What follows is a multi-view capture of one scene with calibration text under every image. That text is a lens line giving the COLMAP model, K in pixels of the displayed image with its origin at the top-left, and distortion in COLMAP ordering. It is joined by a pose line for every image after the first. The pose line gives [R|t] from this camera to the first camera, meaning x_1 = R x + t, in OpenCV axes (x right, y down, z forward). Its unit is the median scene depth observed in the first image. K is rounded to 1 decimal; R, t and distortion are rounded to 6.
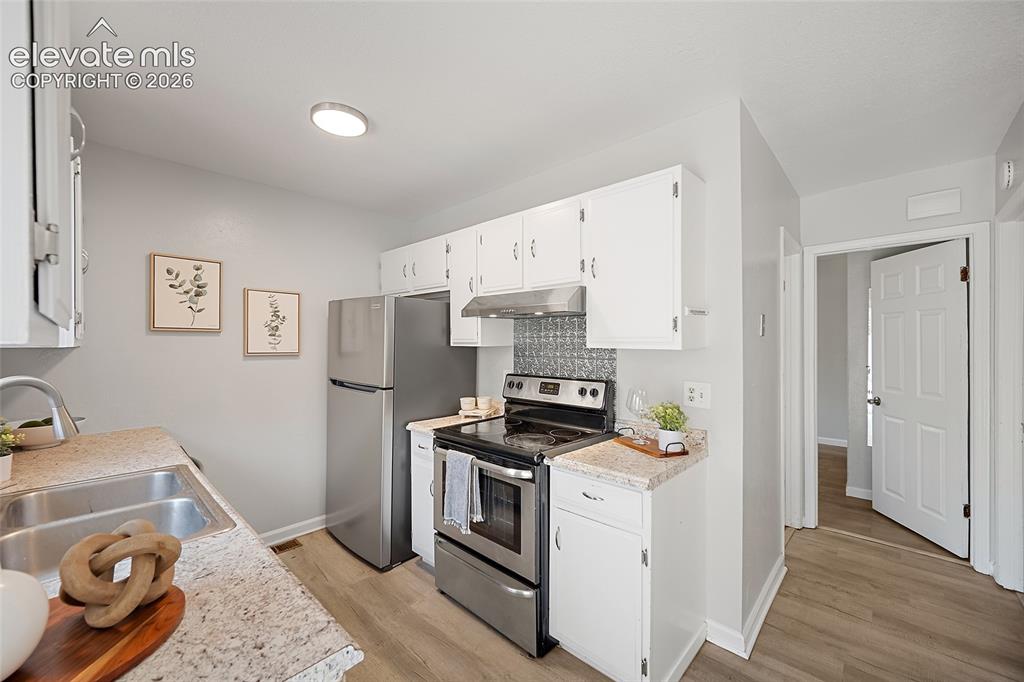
lens RADIAL K [[402.1, 0, 509.7], [0, 402.1, 342.4], [0, 0, 1]] dist [-0.002012, 0.000307]
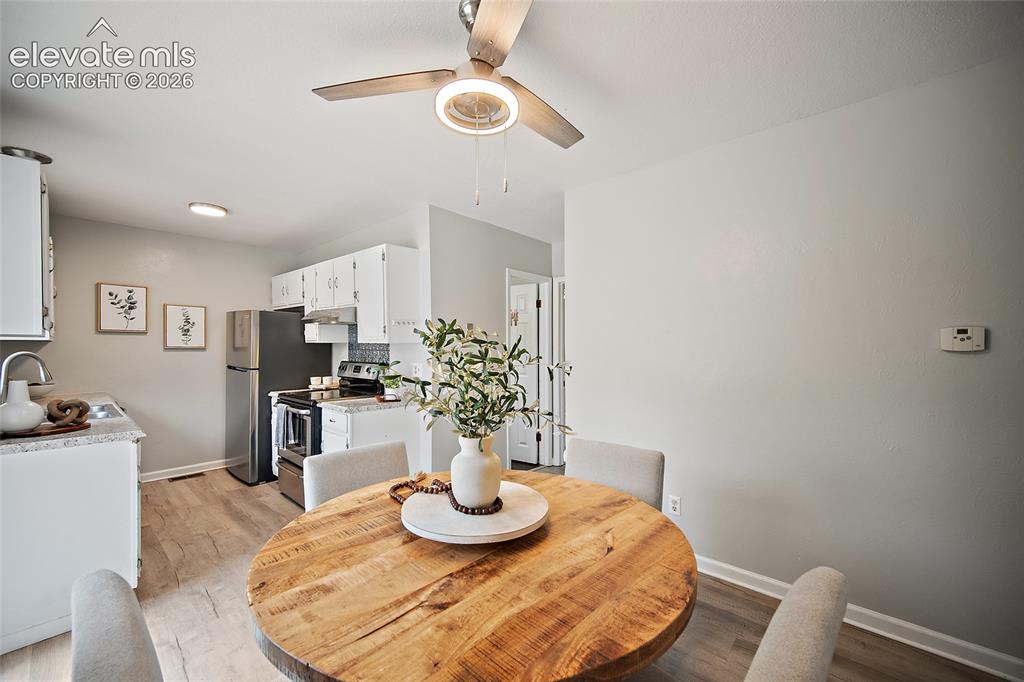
lens RADIAL K [[402.1, 0, 504.4], [0, 402.1, 345.8], [0, 0, 1]] dist [-0.002012, 0.000307]
pose [[0.999582, 0.002626, 0.028808, 0.608858], [-0.002822, 0.999973, 0.006758, 0.009602], [-0.028789, -0.006836, 0.999562, -0.577253]]
